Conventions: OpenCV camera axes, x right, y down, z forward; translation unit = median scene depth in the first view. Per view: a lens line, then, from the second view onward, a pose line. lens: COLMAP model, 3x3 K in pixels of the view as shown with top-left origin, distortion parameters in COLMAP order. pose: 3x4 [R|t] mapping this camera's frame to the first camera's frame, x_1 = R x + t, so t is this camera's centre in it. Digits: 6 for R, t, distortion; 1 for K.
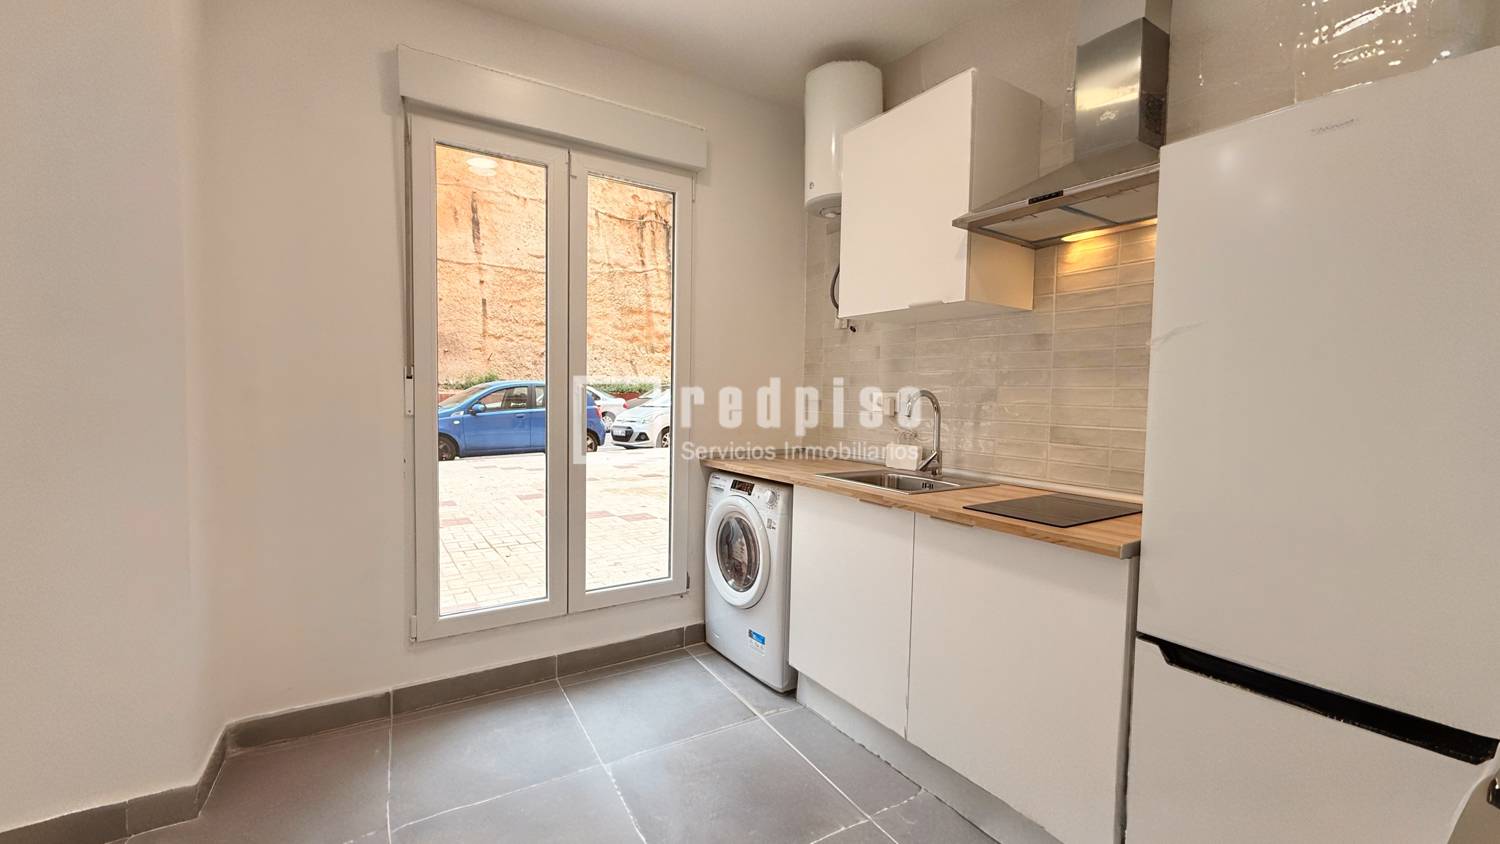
lens RADIAL K [[599.4, 0, 744.1], [0, 599.4, 424.1], [0, 0, 1]] dist [-0.001027, 0.000803]
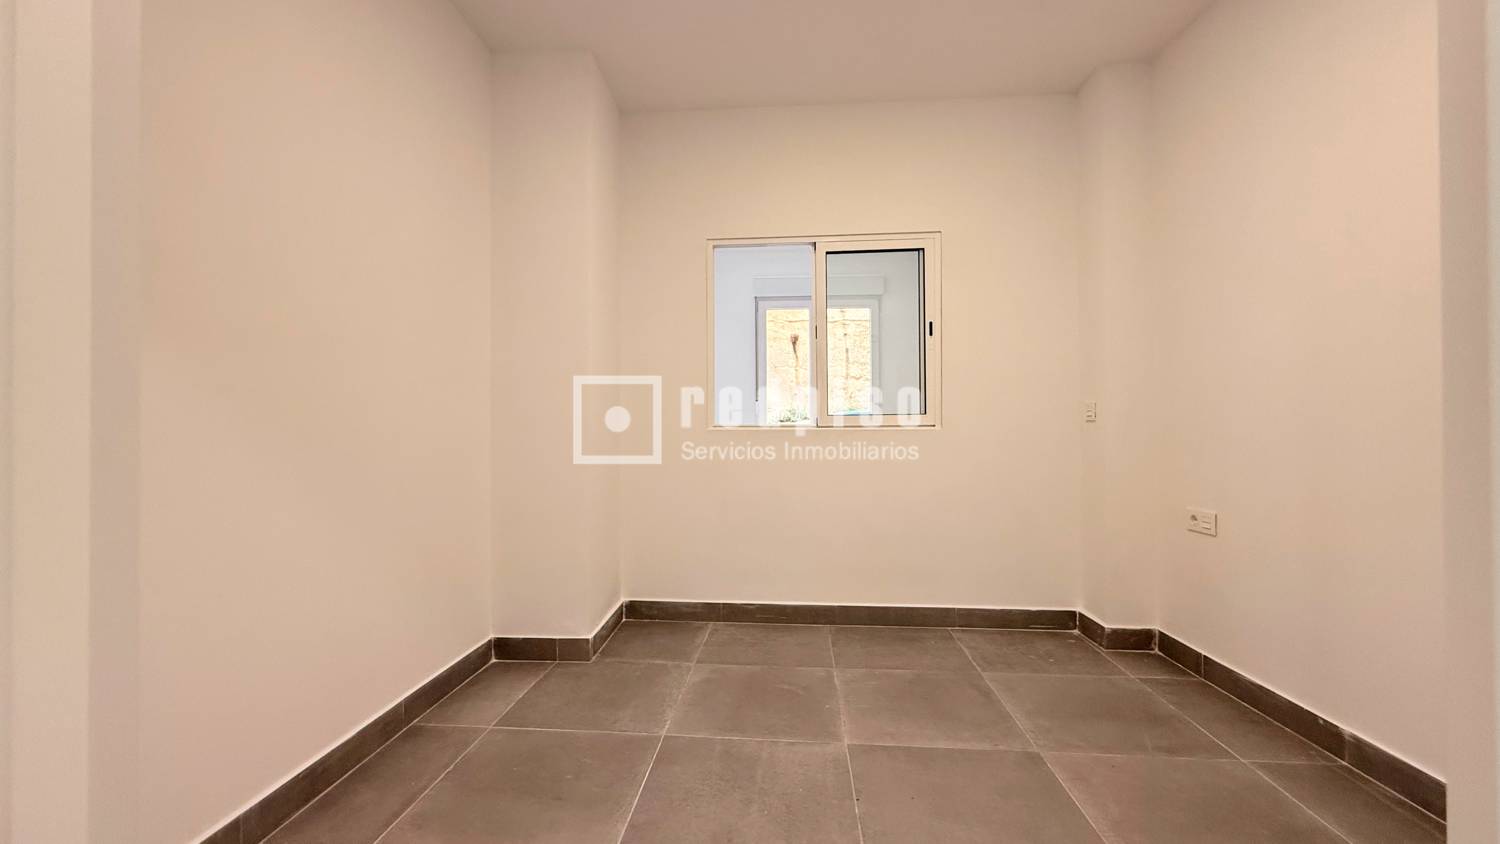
lens RADIAL K [[599.4, 0, 746.7], [0, 599.4, 419.4], [0, 0, 1]] dist [-0.001027, 0.000803]
pose [[0.823017, -0.029662, -0.567242, 0.765619], [-0.008071, 0.997924, -0.063895, 0.147192], [0.567959, 0.057165, 0.821069, -1.004239]]
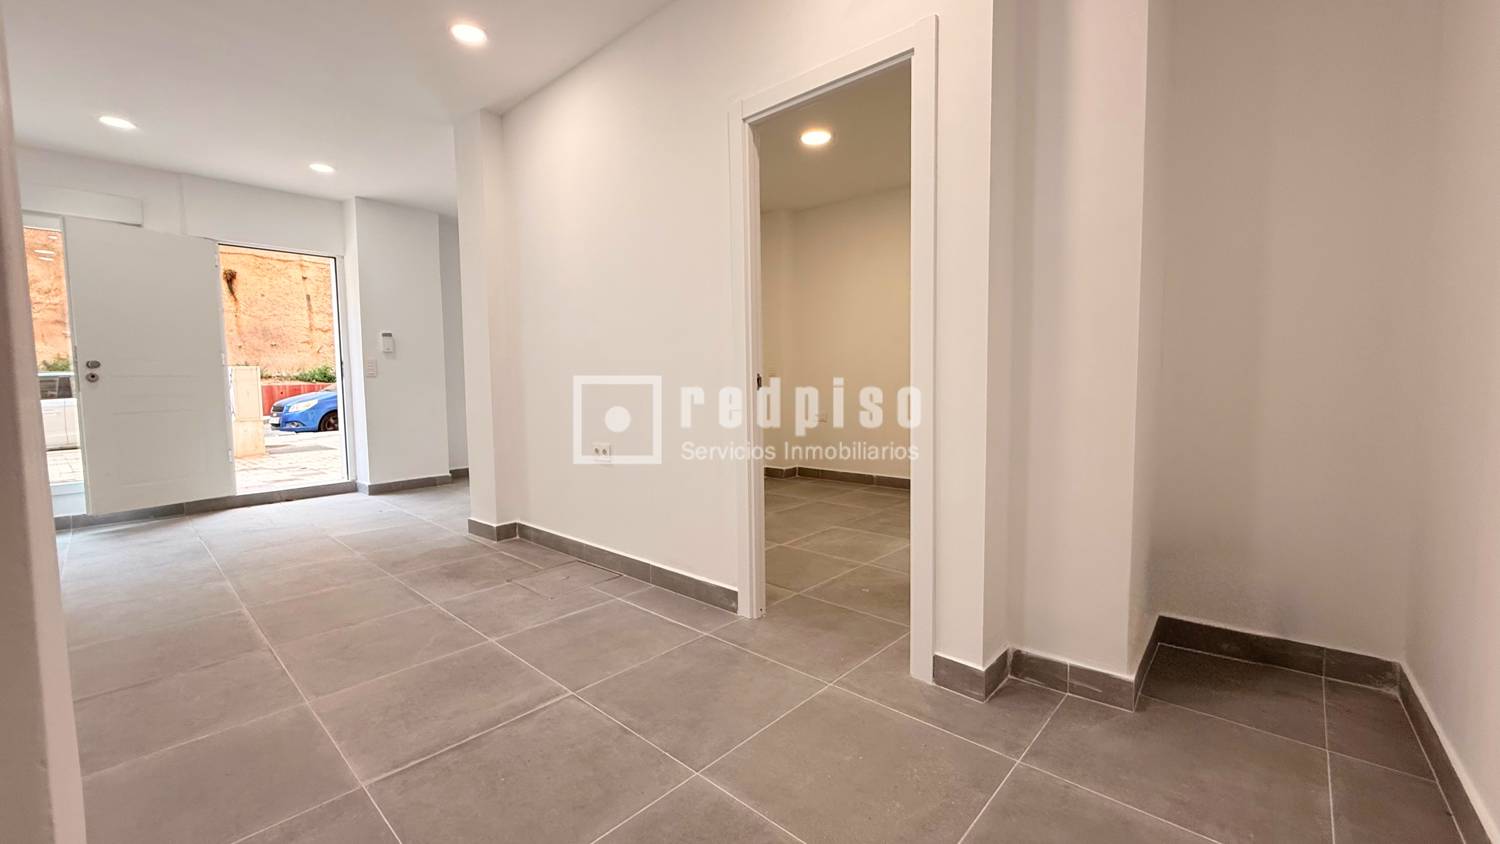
lens RADIAL K [[599.4, 0, 745.0], [0, 599.4, 420.2], [0, 0, 1]] dist [-0.001027, 0.000803]
pose [[0.954775, -0.055542, 0.292096, -0.182464], [0.049797, 0.998392, 0.027073, 0.180490], [-0.293131, -0.011303, 0.956006, -1.991802]]
